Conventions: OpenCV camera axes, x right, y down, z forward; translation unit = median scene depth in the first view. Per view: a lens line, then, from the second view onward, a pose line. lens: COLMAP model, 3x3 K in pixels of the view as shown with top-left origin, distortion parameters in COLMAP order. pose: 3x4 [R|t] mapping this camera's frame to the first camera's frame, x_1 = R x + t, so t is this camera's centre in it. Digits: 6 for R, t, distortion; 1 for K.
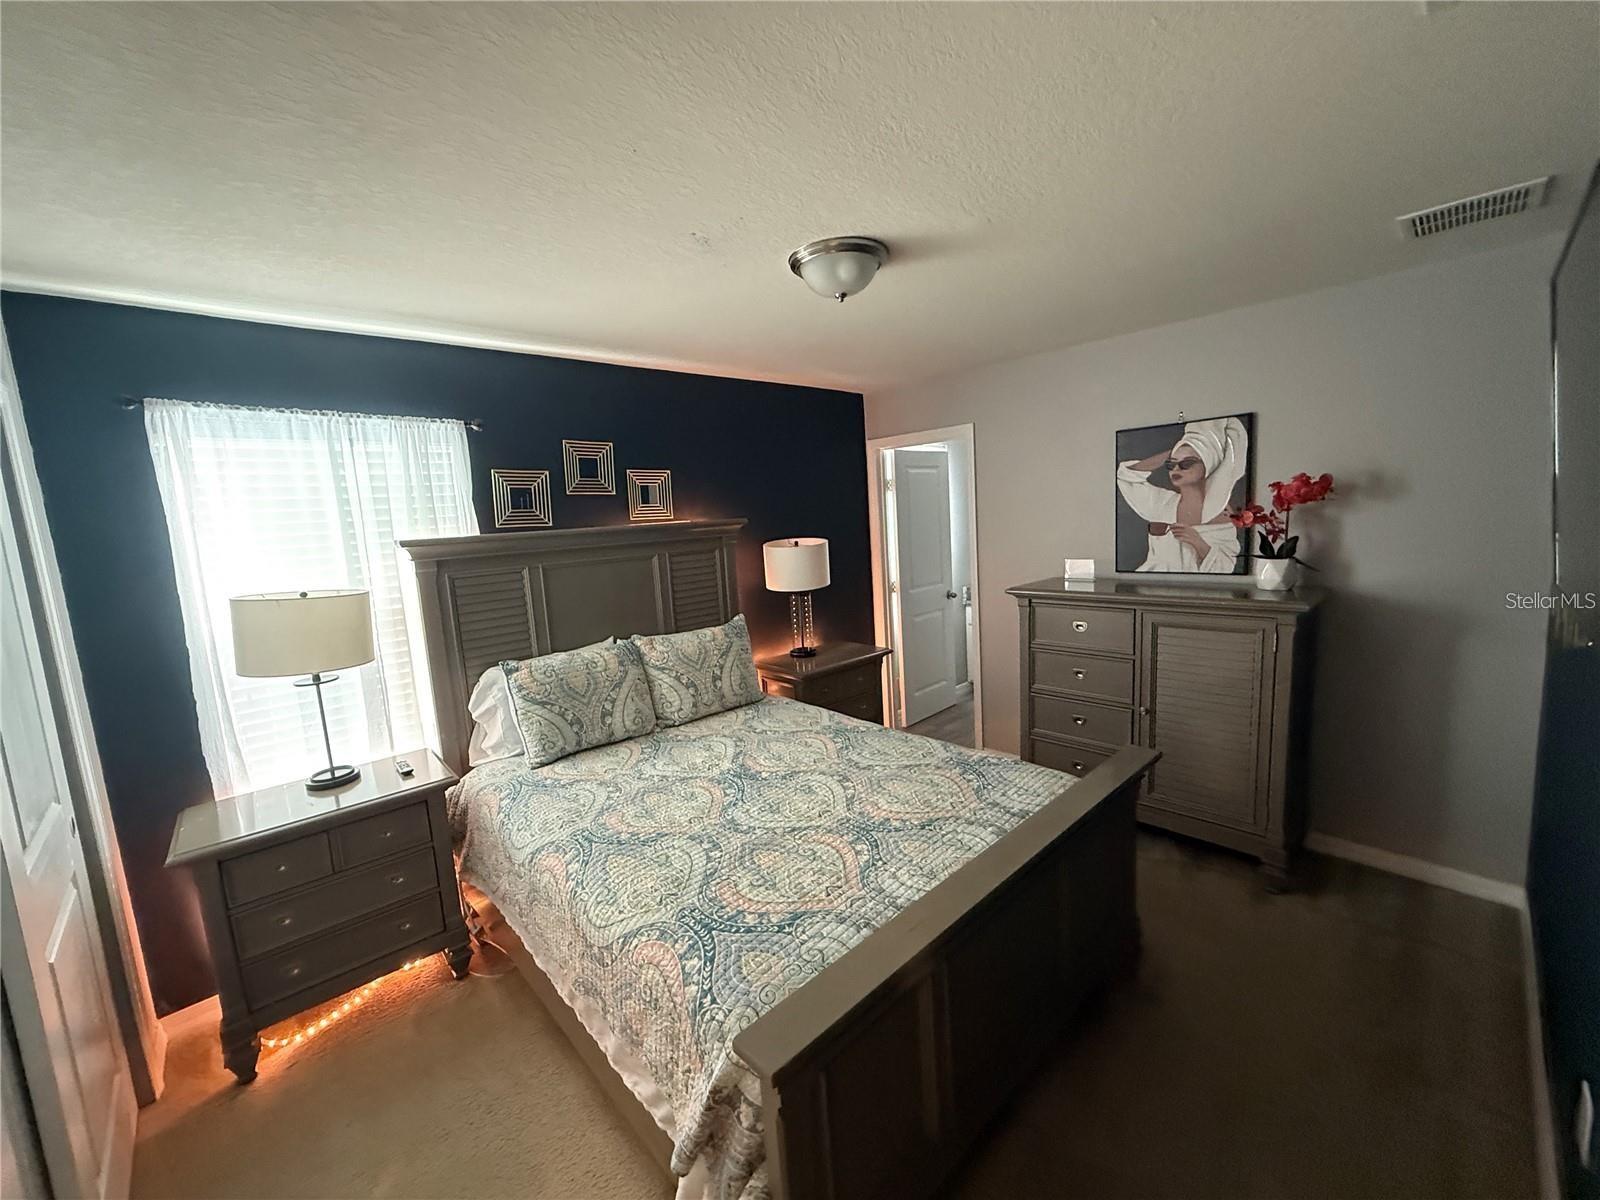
lens RADIAL K [[641.1, 0, 801.3], [0, 641.1, 595.4], [0, 0, 1]] dist [-0.000782, 0.000035]
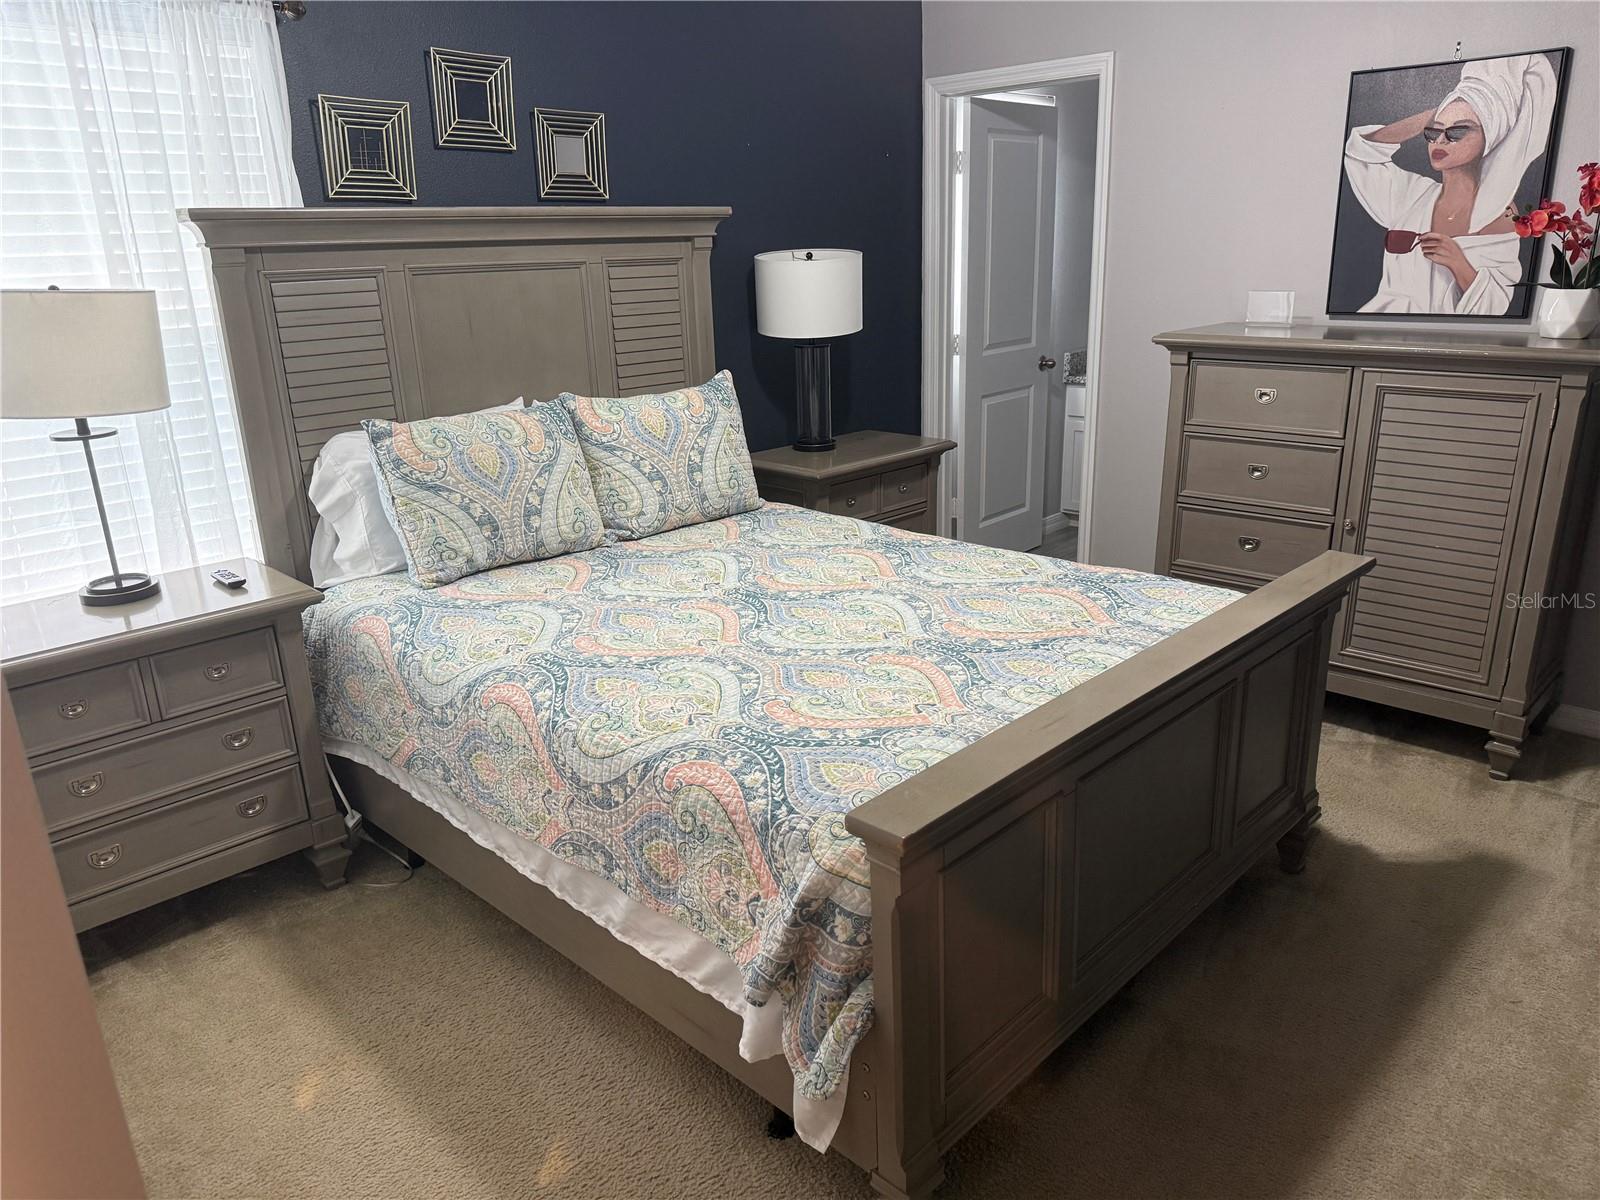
lens RADIAL K [[1116.9, 0, 821.3], [0, 1116.9, 606.2], [0, 0, 1]] dist [0.089887, -0.120748]
pose [[0.997682, 0.010078, 0.067301, -0.102579], [-0.022325, 0.982710, 0.183803, 0.073399], [-0.064285, -0.184879, 0.980656, -0.151175]]
